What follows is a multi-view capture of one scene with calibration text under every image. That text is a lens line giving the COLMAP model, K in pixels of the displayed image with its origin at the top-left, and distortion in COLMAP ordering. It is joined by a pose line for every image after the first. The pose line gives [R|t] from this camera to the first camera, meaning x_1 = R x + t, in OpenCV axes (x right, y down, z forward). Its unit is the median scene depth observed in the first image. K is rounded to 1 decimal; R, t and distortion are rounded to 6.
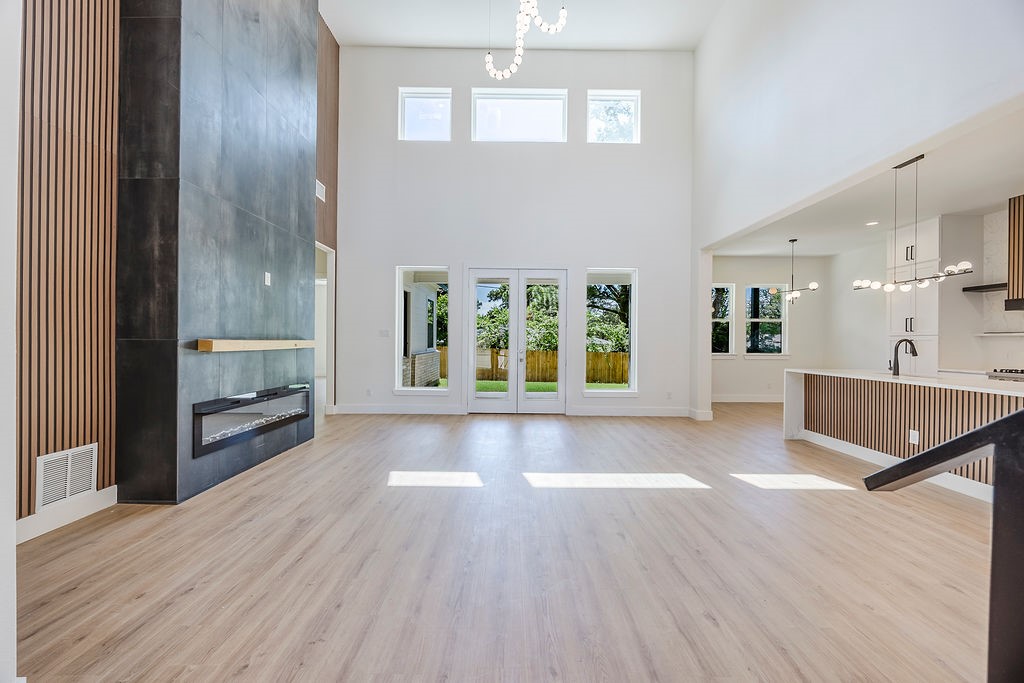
lens RADIAL K [[392.0, 0, 520.5], [0, 392.0, 341.7], [0, 0, 1]] dist [-0.000814, 0.000195]
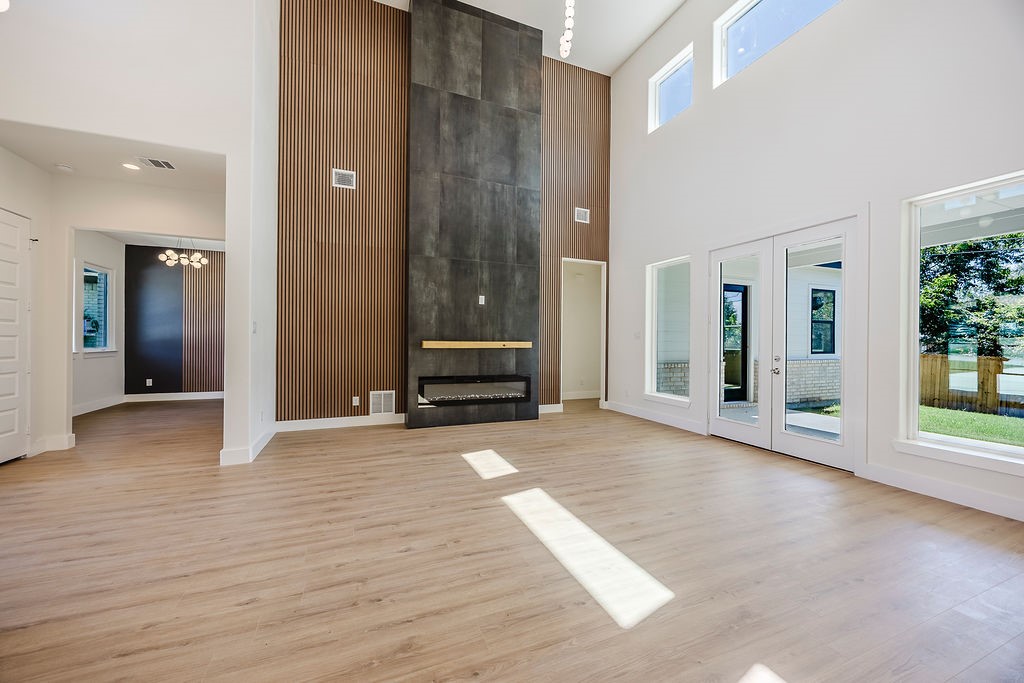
lens RADIAL K [[392.0, 0, 508.4], [0, 392.0, 345.6], [0, 0, 1]] dist [-0.000814, 0.000195]
pose [[0.361842, 0.003413, -0.932233, 0.815463], [-0.006879, 0.999976, 0.000990, 0.008790], [0.932214, 0.006055, 0.361857, 0.602632]]
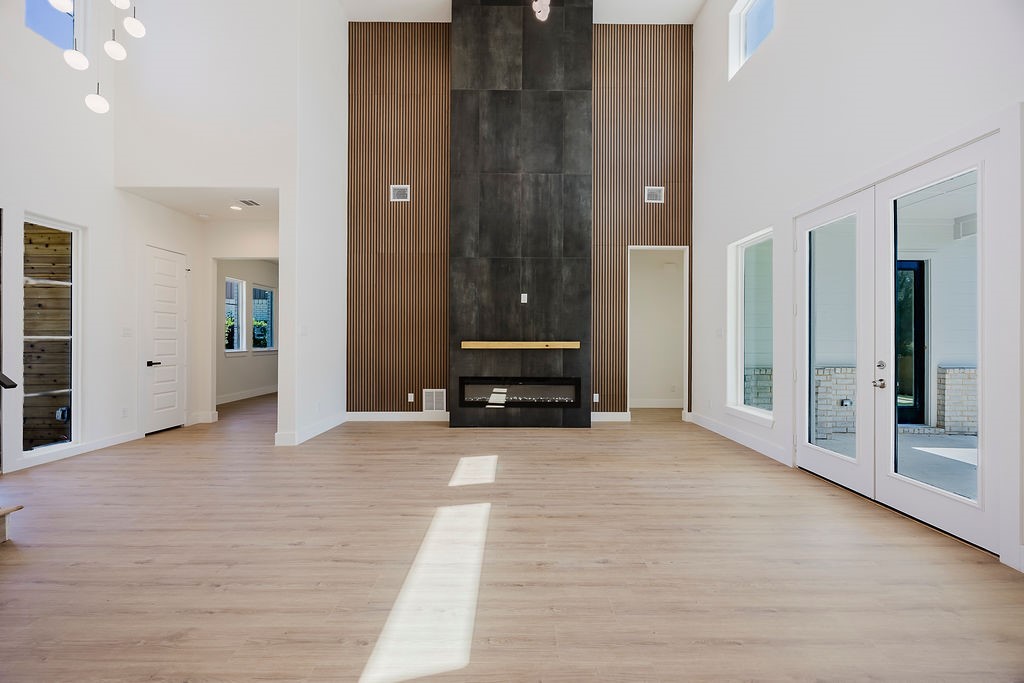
lens RADIAL K [[392.0, 0, 506.6], [0, 392.0, 343.8], [0, 0, 1]] dist [-0.000814, 0.000195]
pose [[-0.015261, -0.003500, -0.999877, 0.814303], [-0.005886, 0.999977, -0.003410, 0.008268], [0.999866, 0.005833, -0.015282, 1.027896]]
